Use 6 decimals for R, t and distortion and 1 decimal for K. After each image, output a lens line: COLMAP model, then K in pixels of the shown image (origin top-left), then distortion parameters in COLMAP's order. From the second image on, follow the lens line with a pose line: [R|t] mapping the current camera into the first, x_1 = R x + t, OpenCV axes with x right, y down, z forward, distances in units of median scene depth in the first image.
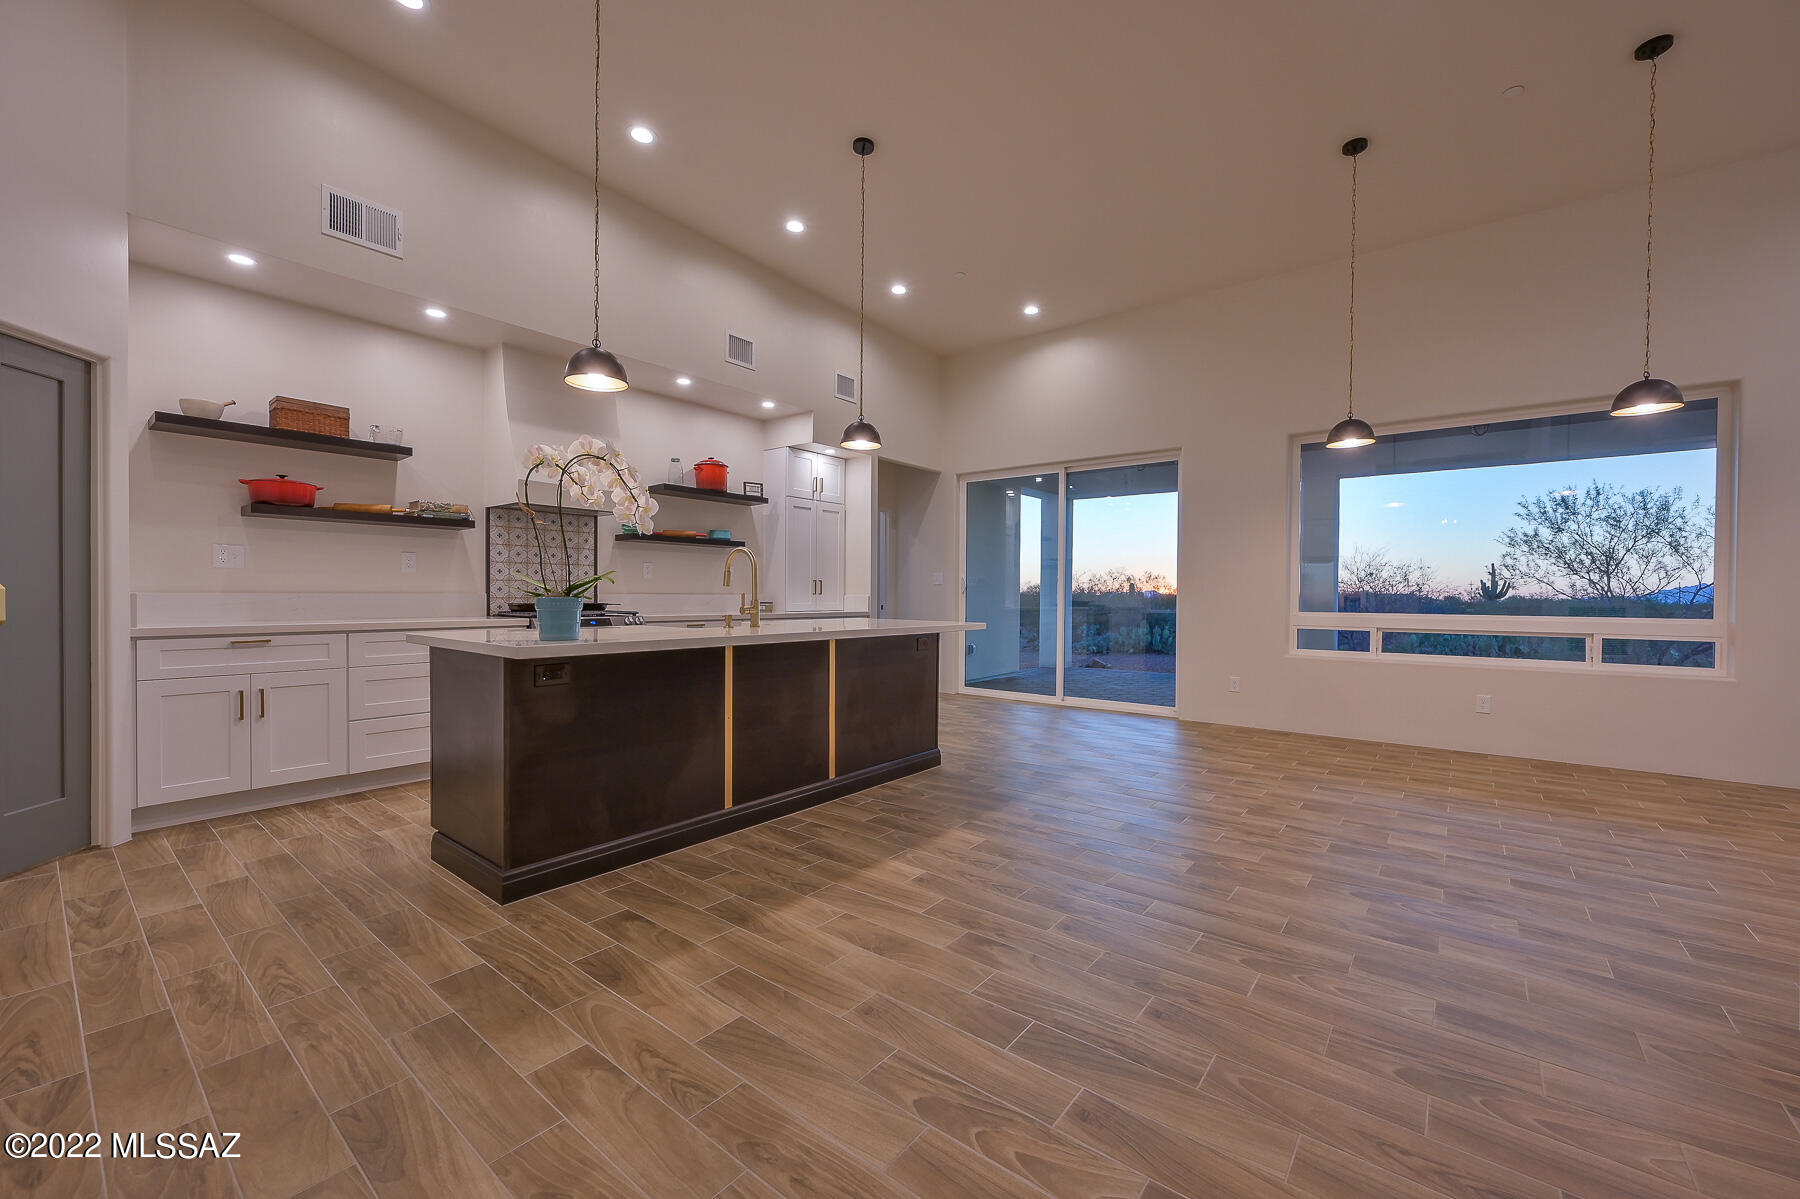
lens RADIAL K [[712.3, 0, 900.0], [0, 712.3, 599.5], [0, 0, 1]] dist [0.002975, 0.000194]
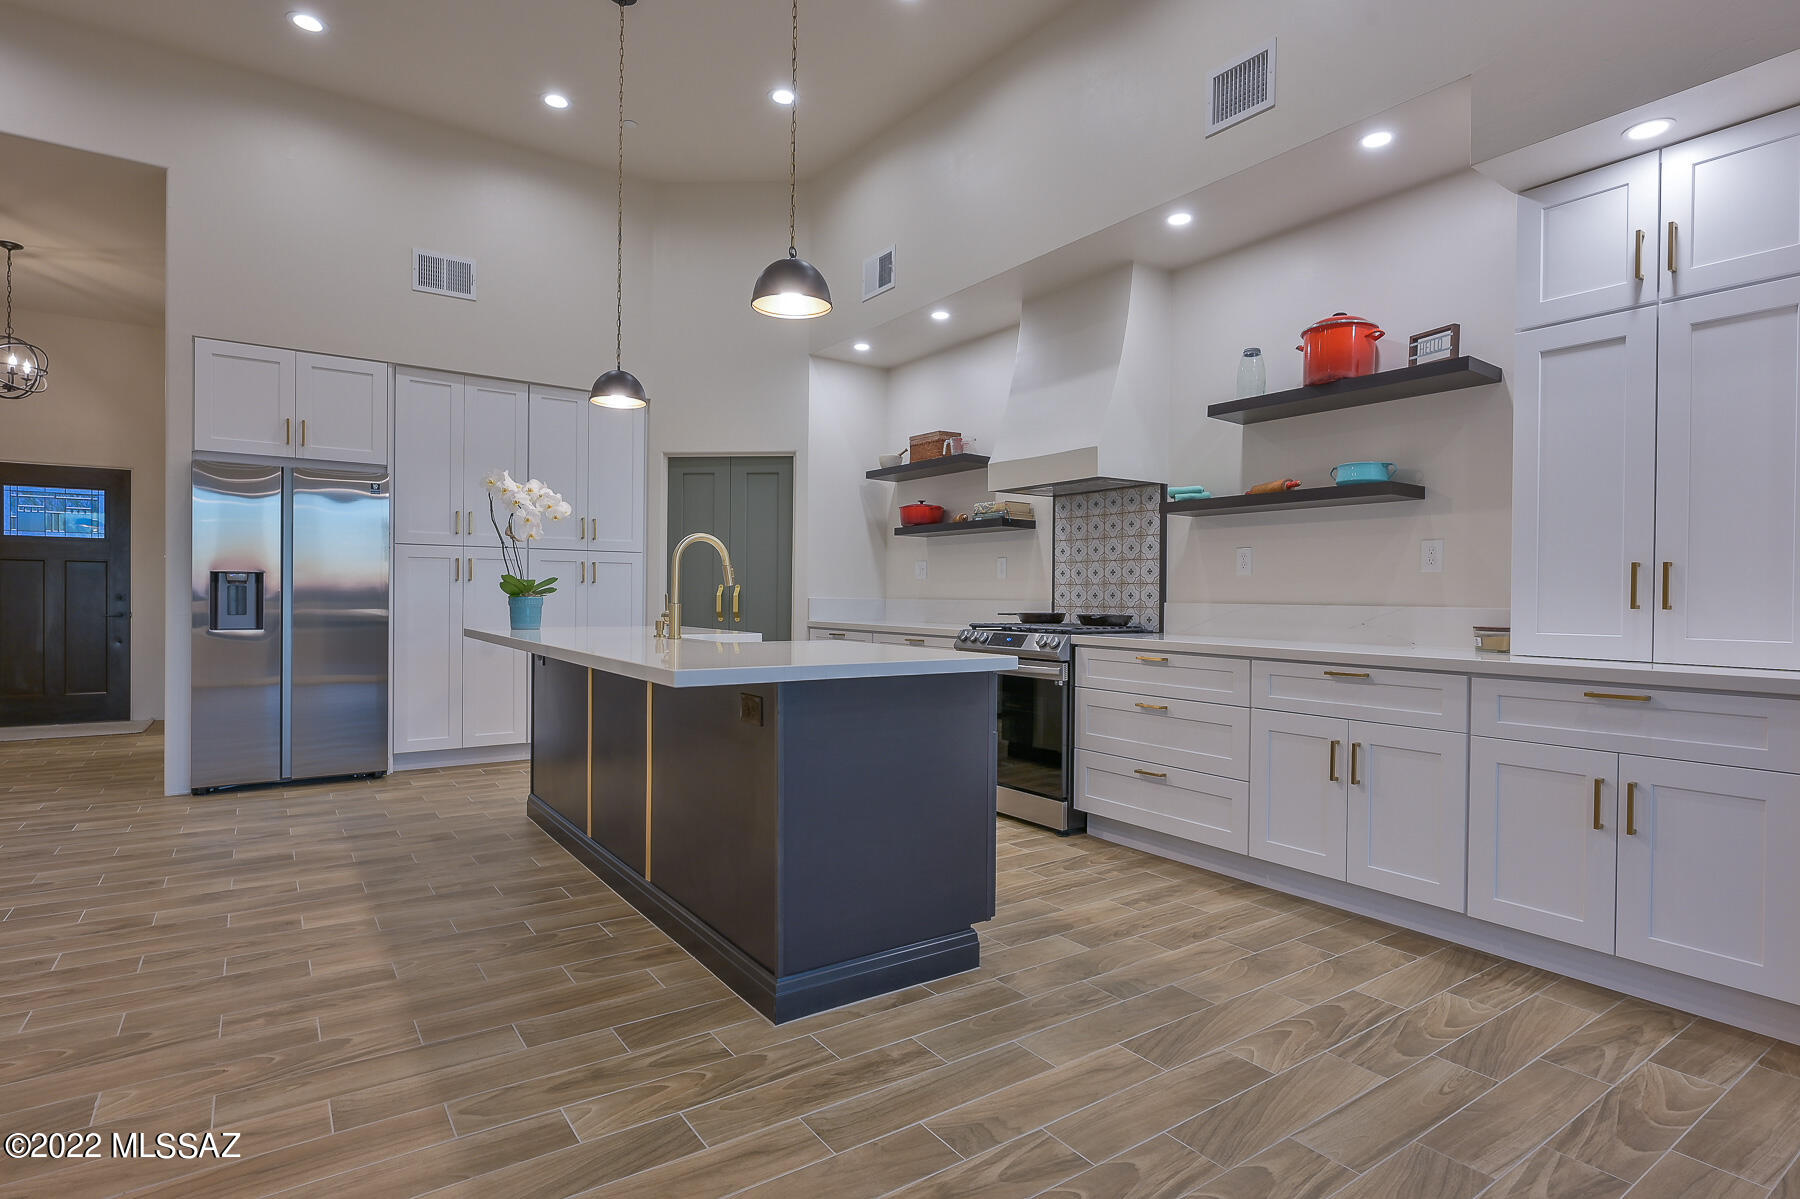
lens RADIAL K [[909.0, 0, 902.8], [0, 909.0, 598.4], [0, 0, 1]] dist [0.000013, 0.000149]
pose [[-0.277179, -0.005748, -0.960801, 0.726579], [-0.018940, 0.999820, -0.000517, -0.010534], [0.960632, 0.018054, -0.277238, 1.656717]]
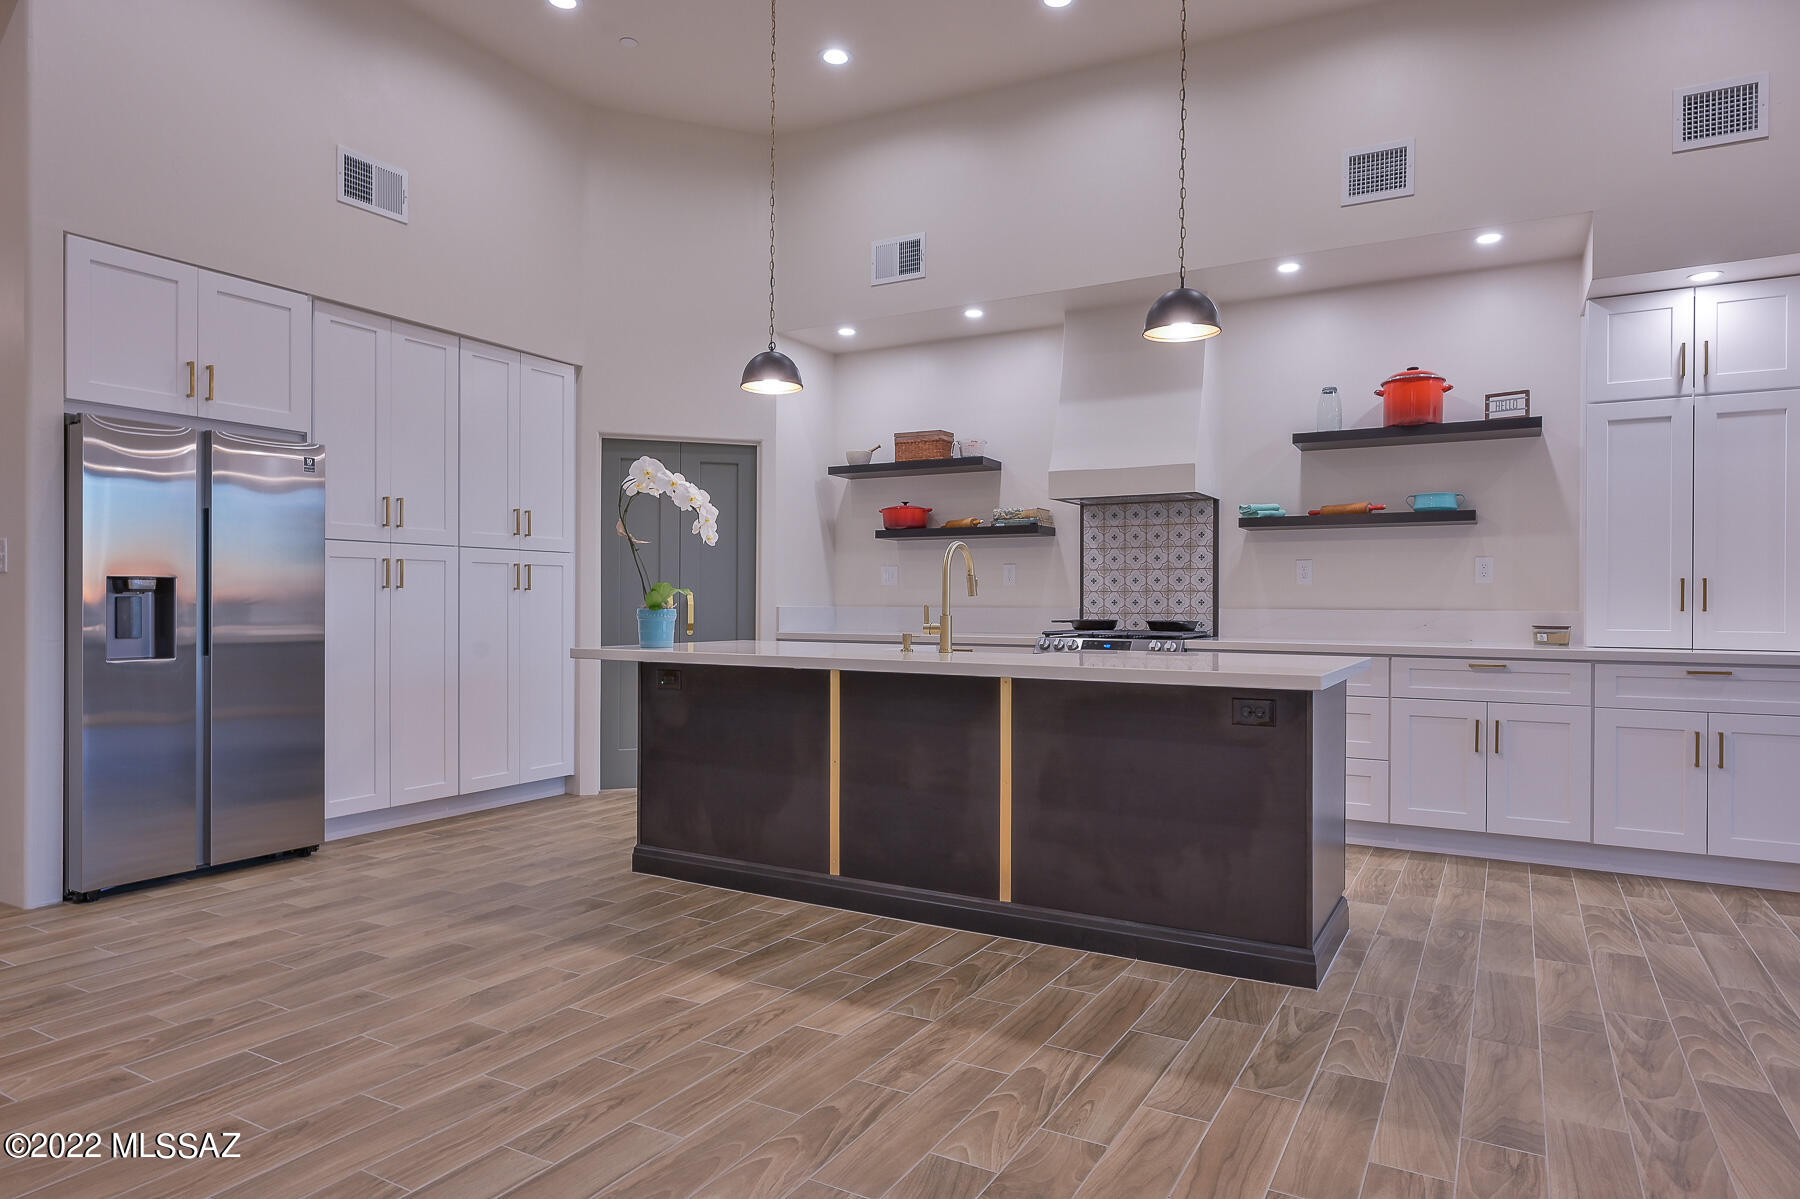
lens RADIAL K [[1059.7, 0, 900.0], [0, 1059.7, 599.5], [0, 0, 1]] dist [-0.000514, 0.000655]
pose [[0.154388, -0.007473, -0.987982, 0.931601], [-0.010606, 0.999901, -0.009221, -0.006087], [0.987953, 0.011902, 0.154293, 0.871978]]
